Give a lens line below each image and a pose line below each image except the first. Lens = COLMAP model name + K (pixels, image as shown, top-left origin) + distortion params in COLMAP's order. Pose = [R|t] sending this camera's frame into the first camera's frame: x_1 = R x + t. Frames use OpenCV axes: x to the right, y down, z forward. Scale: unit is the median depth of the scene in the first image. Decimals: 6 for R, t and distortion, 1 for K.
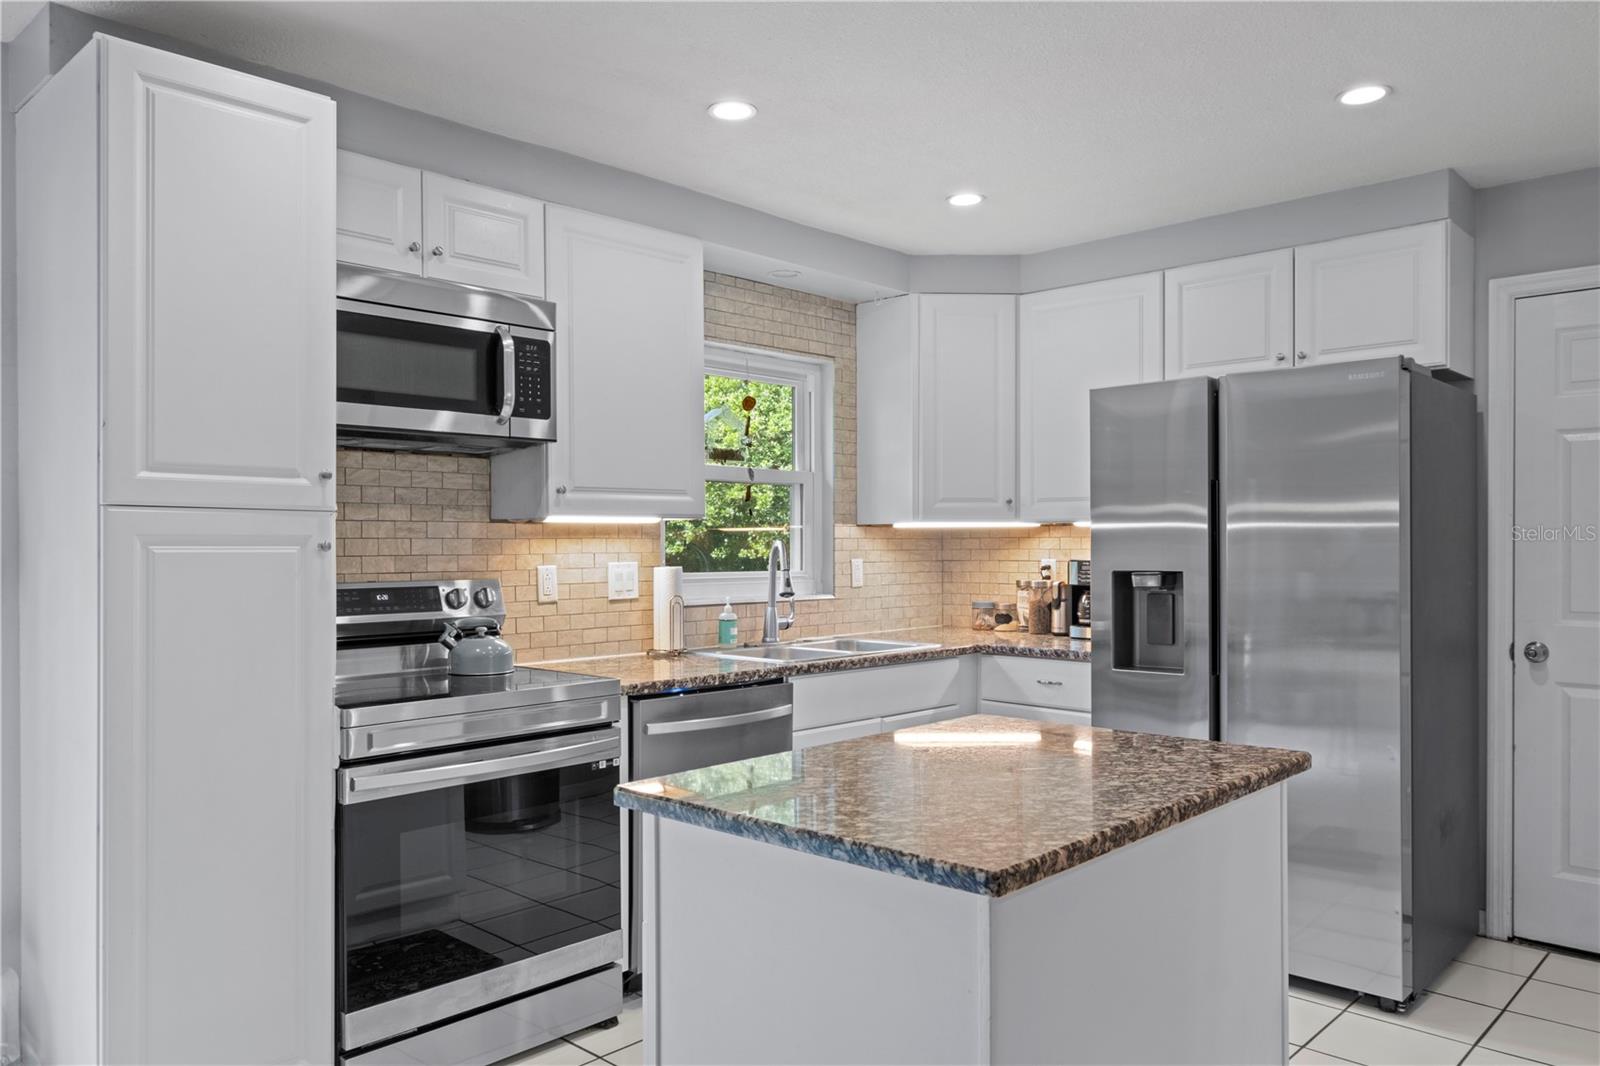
lens RADIAL K [[1150.9, 0, 799.3], [0, 1150.9, 537.5], [0, 0, 1]] dist [0.007377, -0.011664]
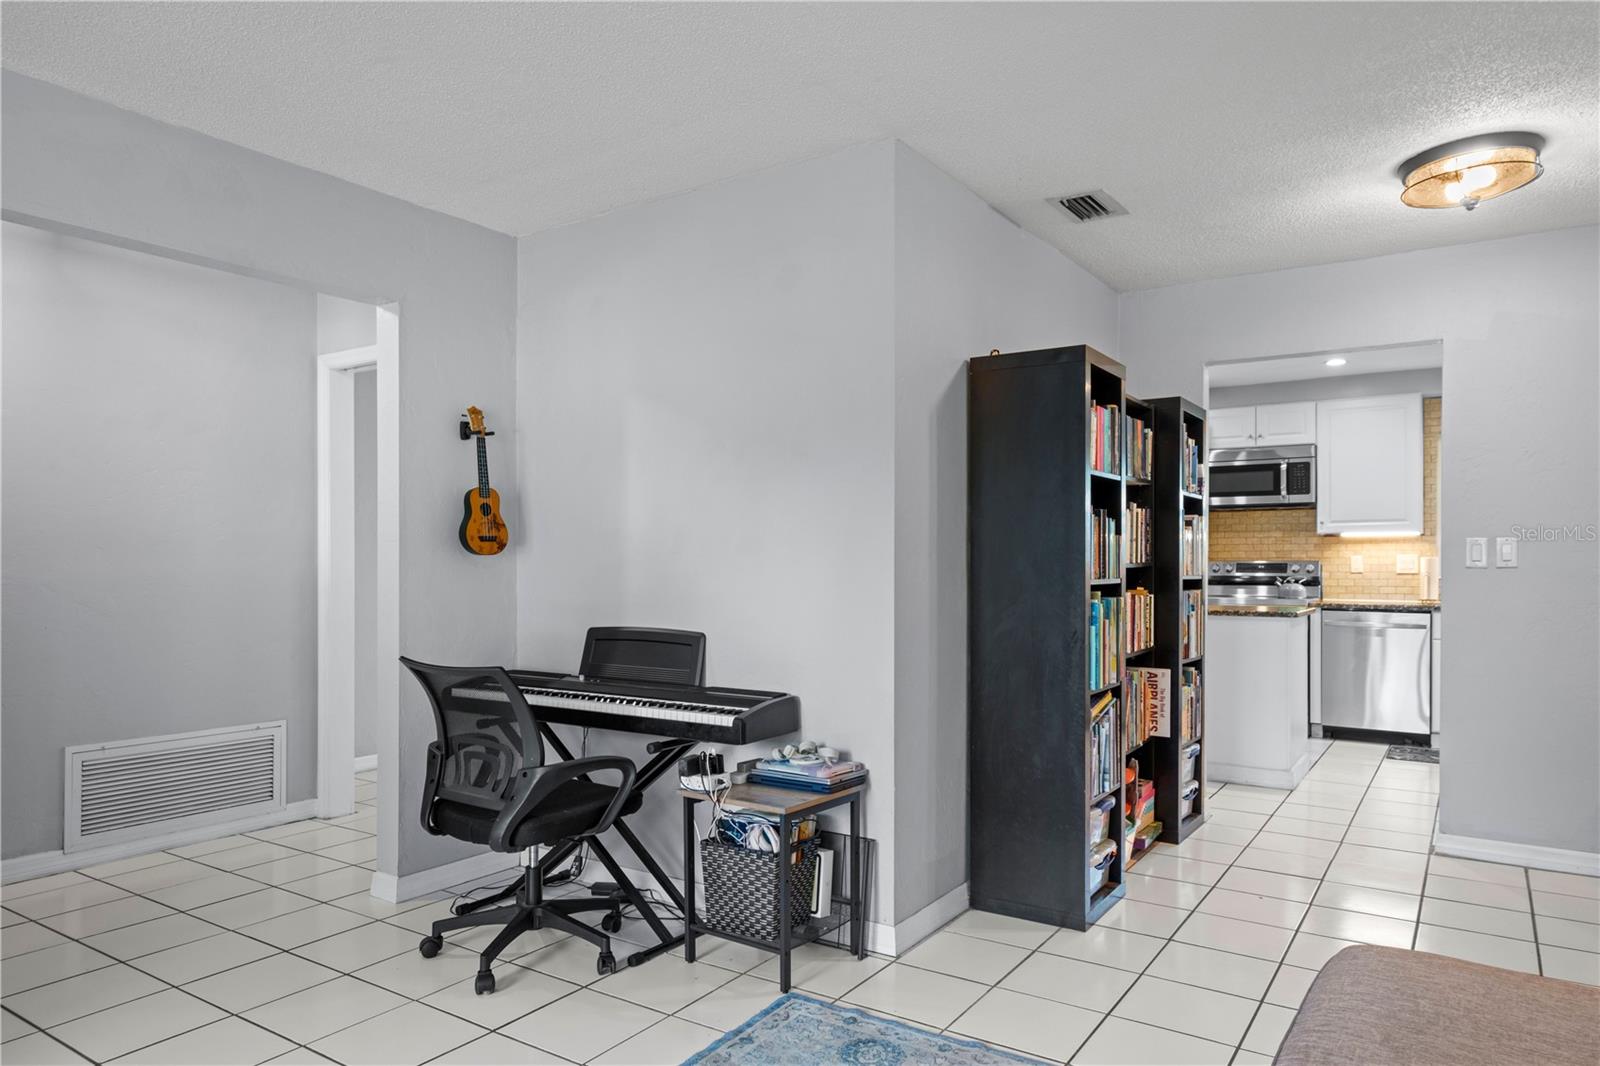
lens RADIAL K [[1025.7, 0, 799.4], [0, 1025.7, 541.1], [0, 0, 1]] dist [-0.001777, -0.001225]
pose [[0.165725, -0.023578, -0.985890, 1.532055], [-0.005877, 0.999673, -0.024896, 0.051261], [0.986154, 0.009920, 0.165532, -0.370388]]
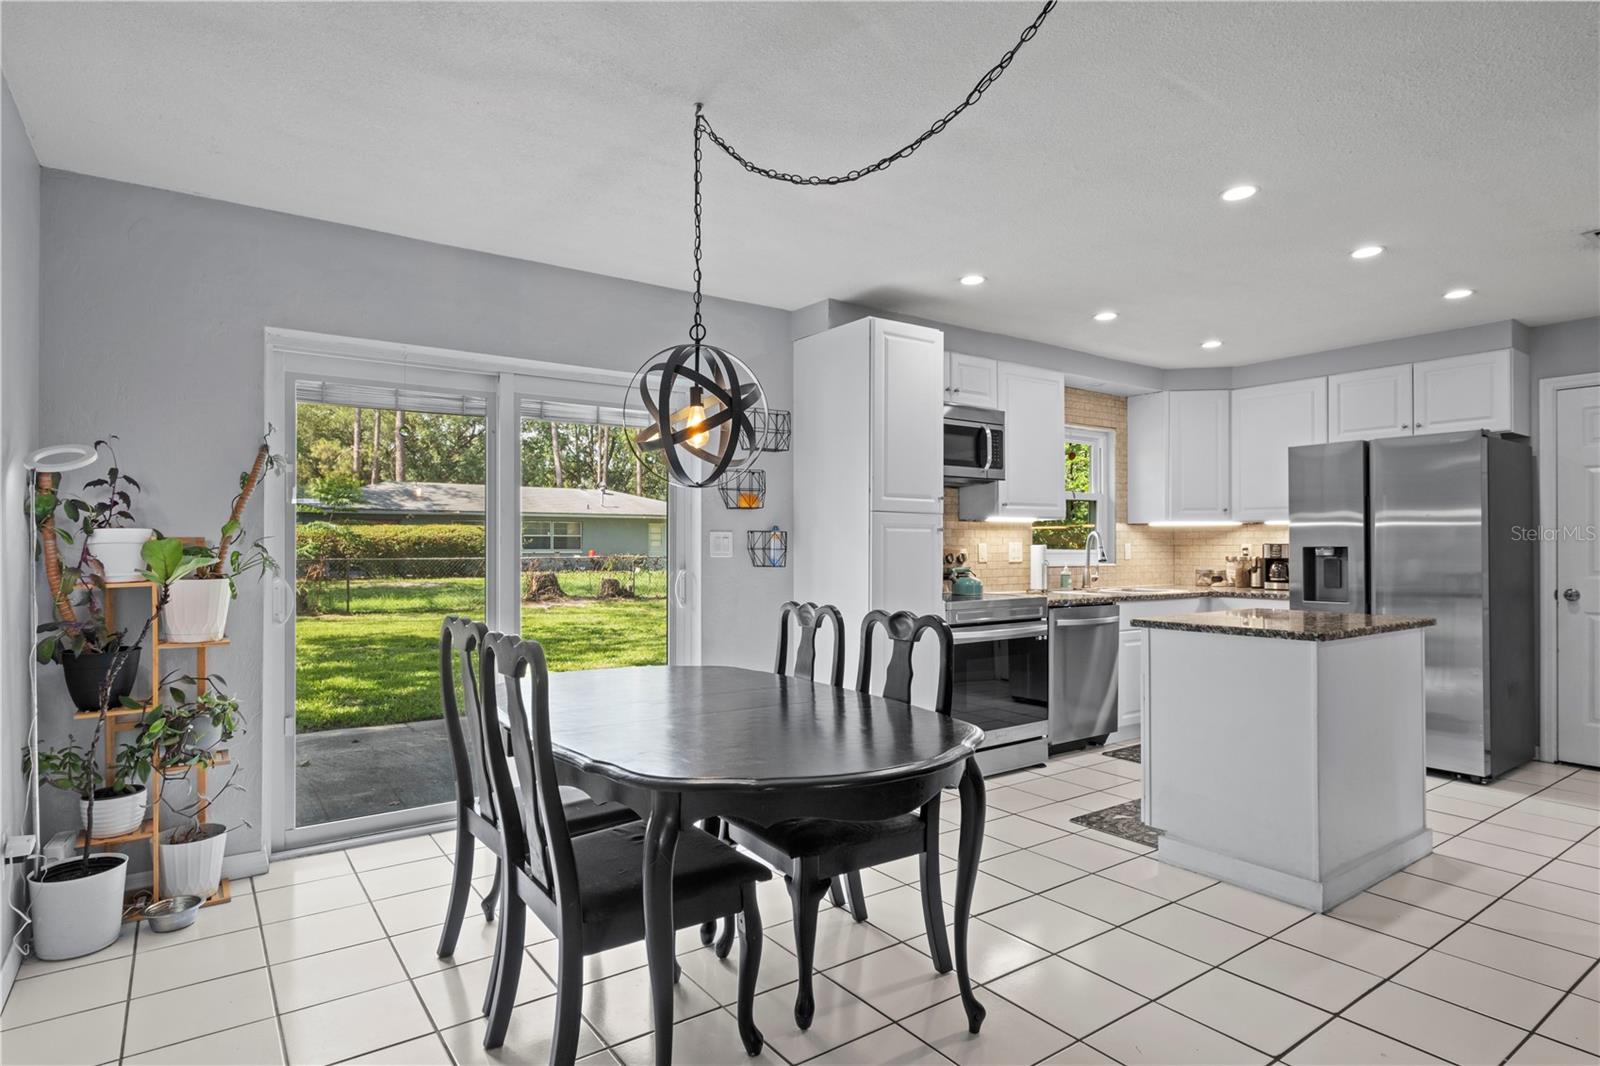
lens RADIAL K [[856.6, 0, 796.9], [0, 856.6, 533.5], [0, 0, 1]] dist [-0.001591, 0.000442]
pose [[0.980808, 0.000583, -0.194973, -0.244753], [-0.002389, 0.999956, -0.009030, 0.021458], [0.194960, 0.009323, 0.980767, -0.476004]]
